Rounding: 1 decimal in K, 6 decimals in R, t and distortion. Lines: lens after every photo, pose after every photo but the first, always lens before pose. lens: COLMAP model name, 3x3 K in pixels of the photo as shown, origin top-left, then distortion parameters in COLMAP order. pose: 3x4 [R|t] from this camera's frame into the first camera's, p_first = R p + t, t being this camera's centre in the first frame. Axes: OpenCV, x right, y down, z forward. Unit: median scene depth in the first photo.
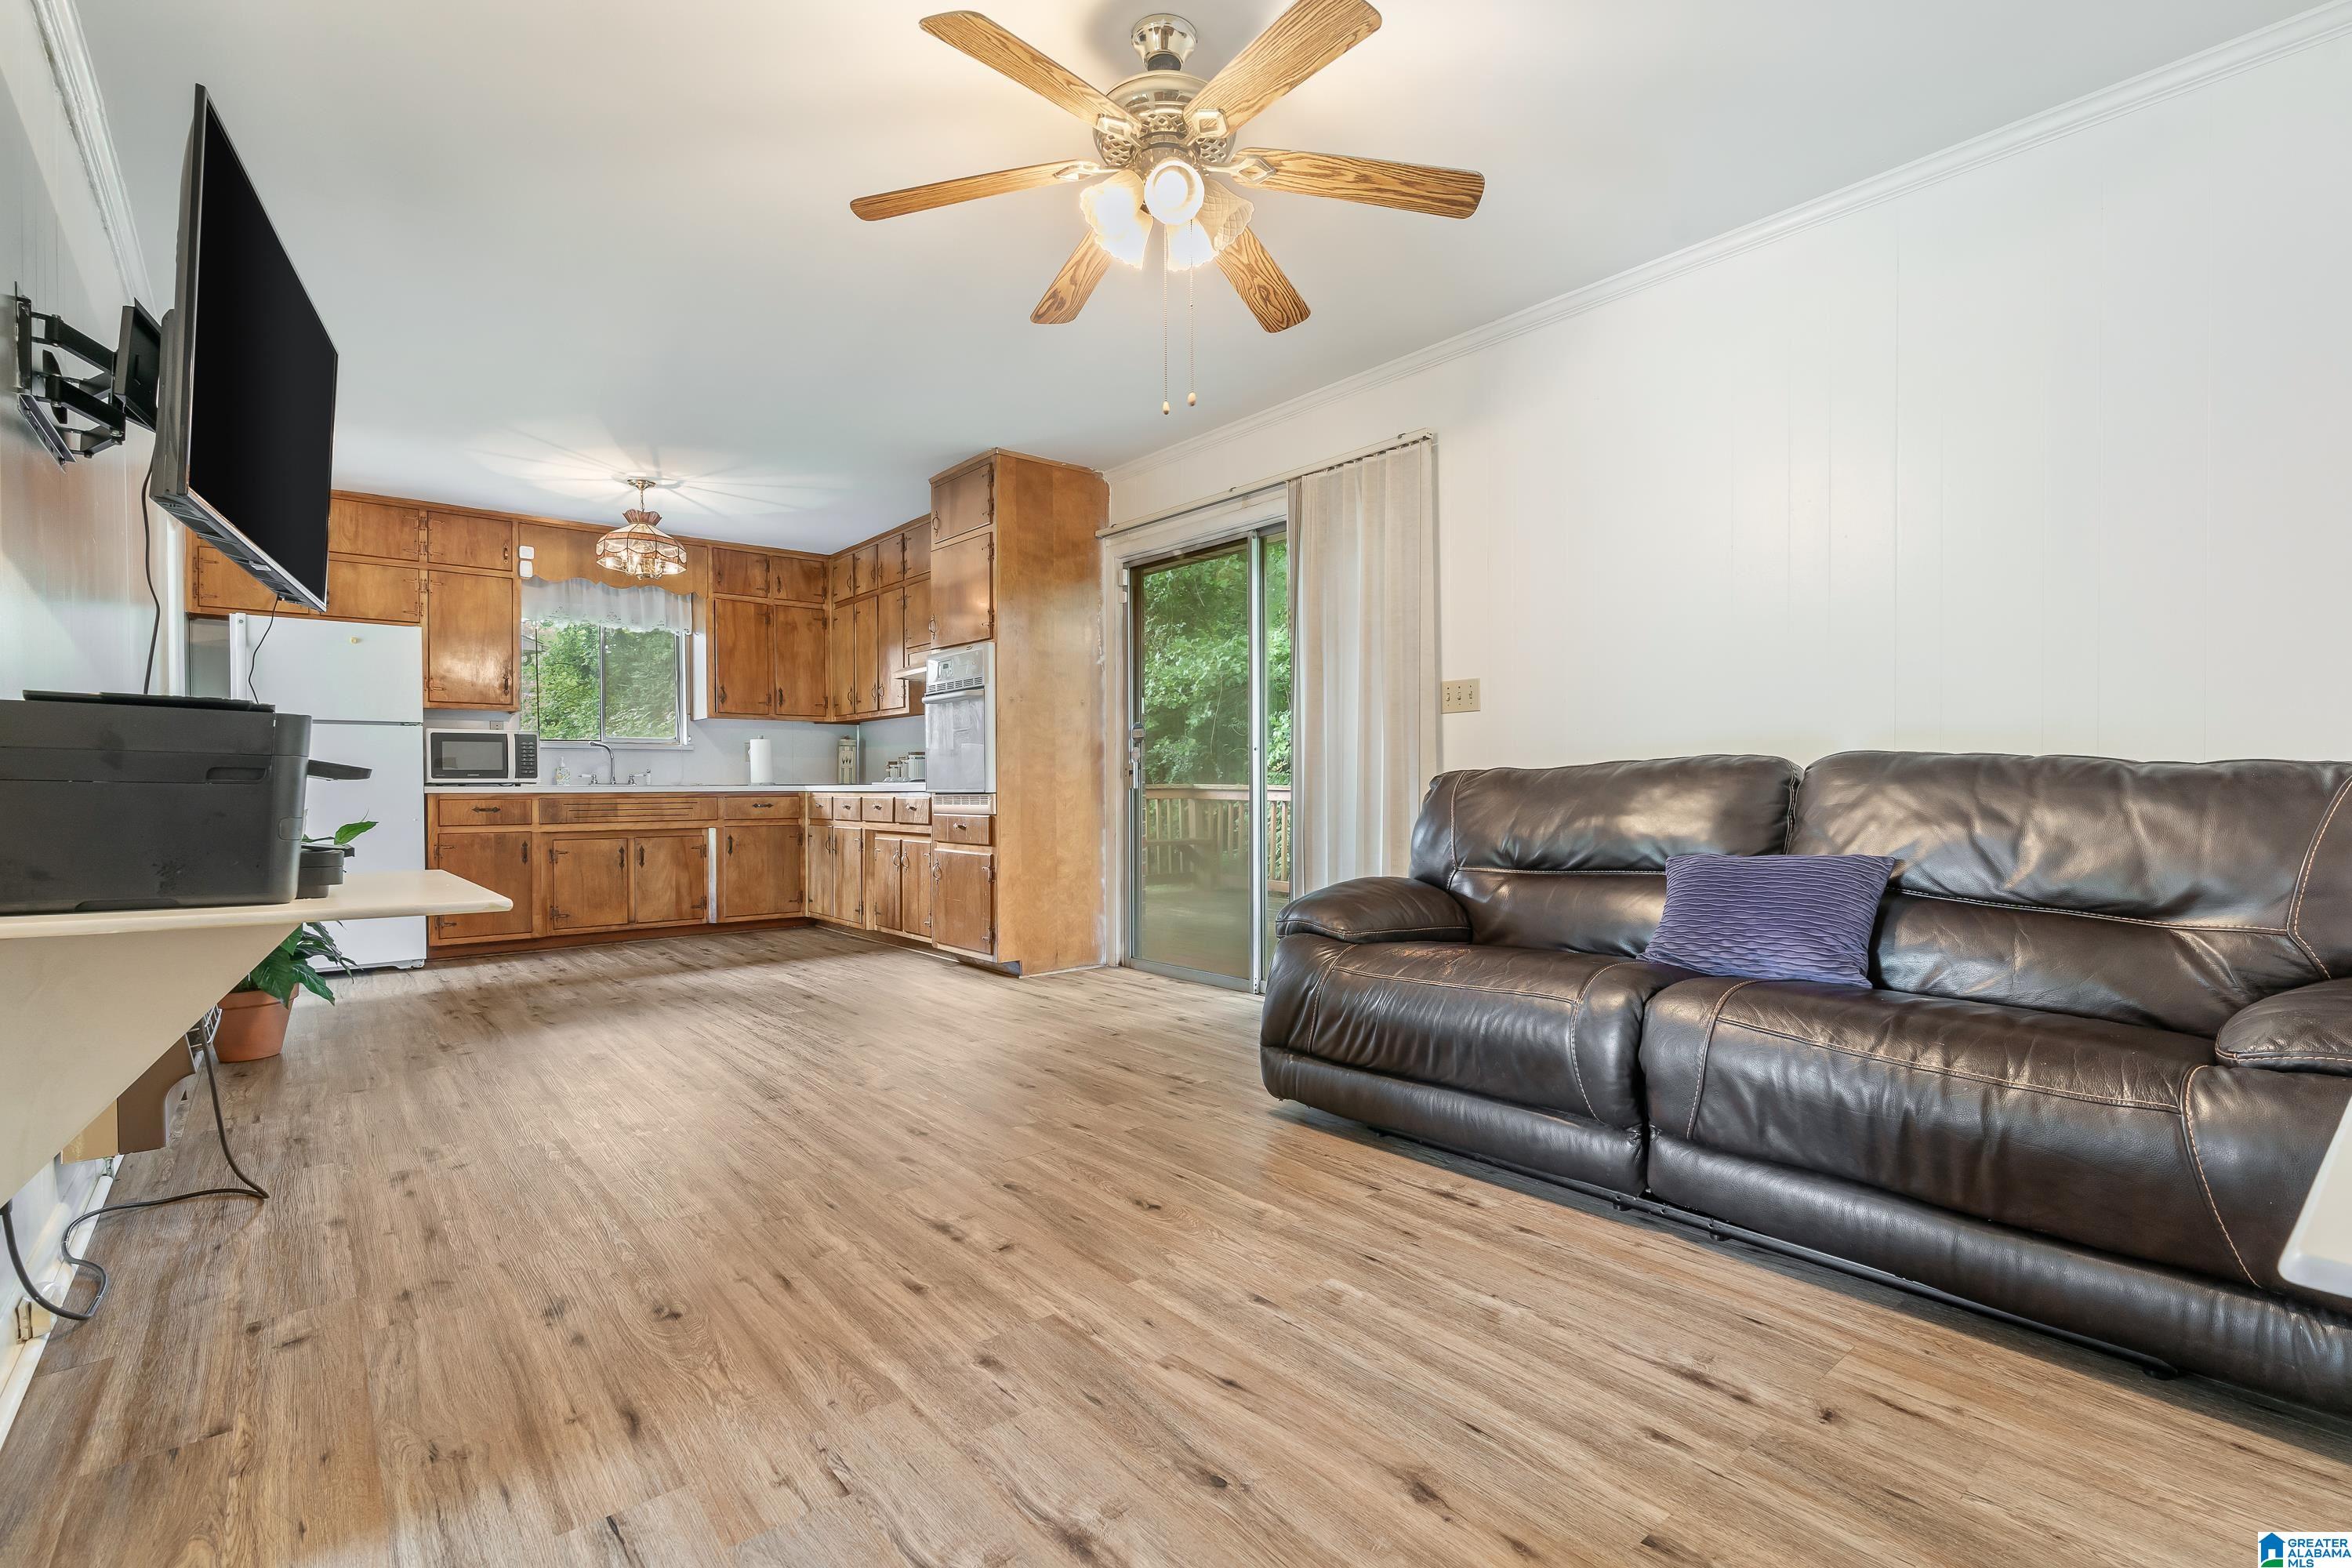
lens RADIAL K [[1085.5, 0, 1185.4], [0, 1085.5, 794.1], [0, 0, 1]] dist [-0.005181, 0.003022]
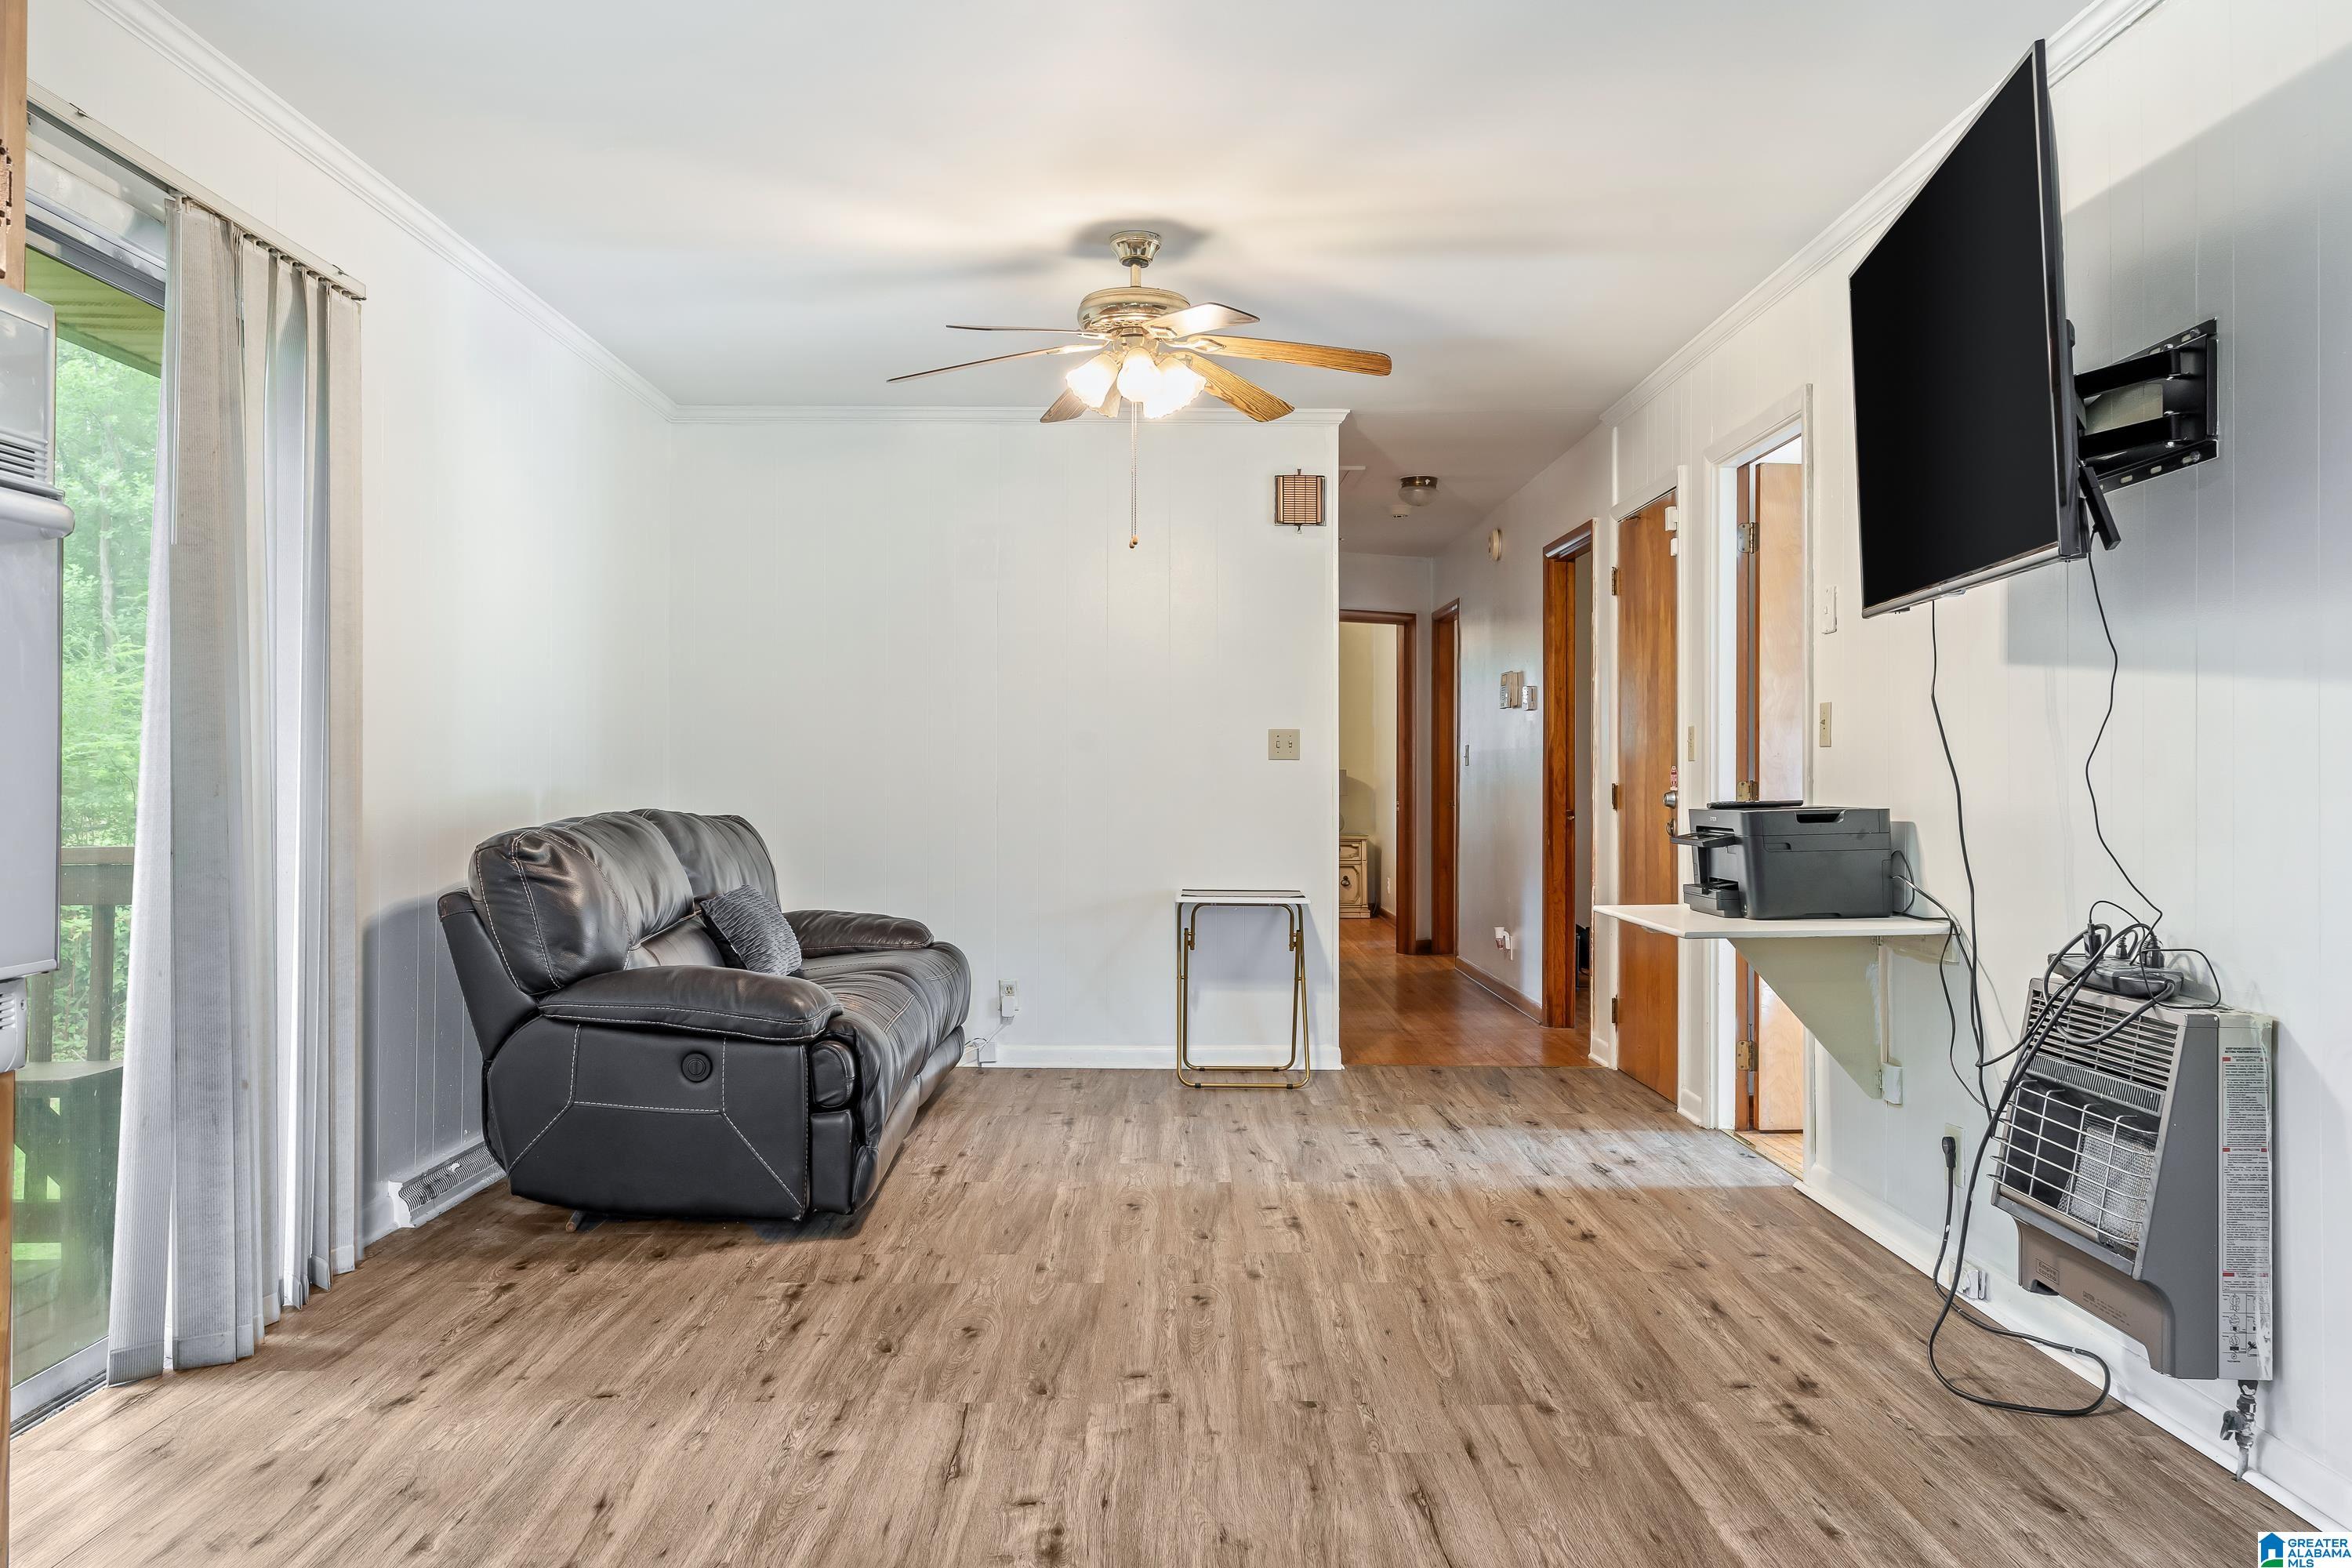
lens RADIAL K [[1743.3, 0, 1156.6], [0, 1743.3, 737.4], [0, 0, 1]] dist [0.003270, 0.002426]
pose [[-0.766298, 0.019122, 0.642200, -0.481192], [0.007902, 0.999762, -0.020341, -0.033124], [-0.642436, -0.010513, -0.766267, 0.920230]]
